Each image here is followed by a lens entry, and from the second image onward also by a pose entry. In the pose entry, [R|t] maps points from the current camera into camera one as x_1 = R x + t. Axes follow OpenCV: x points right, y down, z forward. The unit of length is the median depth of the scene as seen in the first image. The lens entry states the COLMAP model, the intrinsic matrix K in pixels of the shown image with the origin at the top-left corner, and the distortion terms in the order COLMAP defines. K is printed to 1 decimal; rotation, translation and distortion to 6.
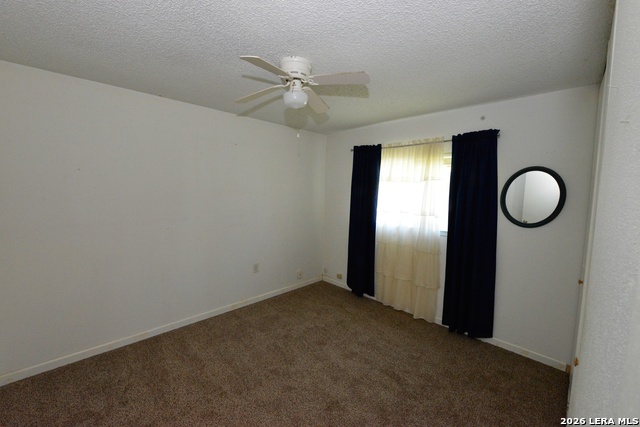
lens RADIAL K [[252.2, 0, 319.8], [0, 252.2, 211.4], [0, 0, 1]] dist [-0.006177, -0.000213]
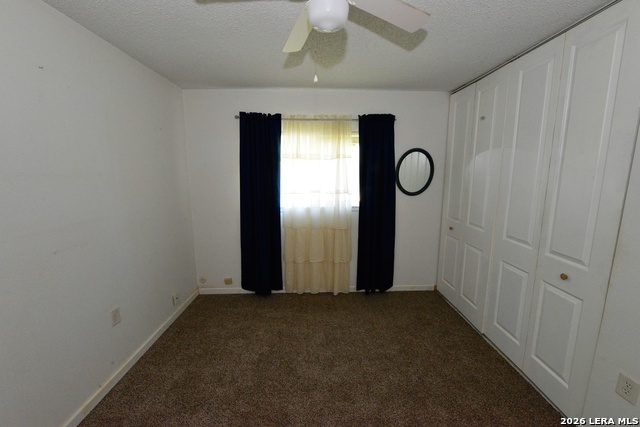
lens RADIAL K [[252.2, 0, 319.8], [0, 252.2, 211.4], [0, 0, 1]] dist [-0.006177, -0.000213]
pose [[0.678791, -0.135117, 0.721794, -0.366179], [0.078734, 0.990651, 0.111403, -0.030664], [-0.730098, -0.018790, 0.683084, 0.363151]]
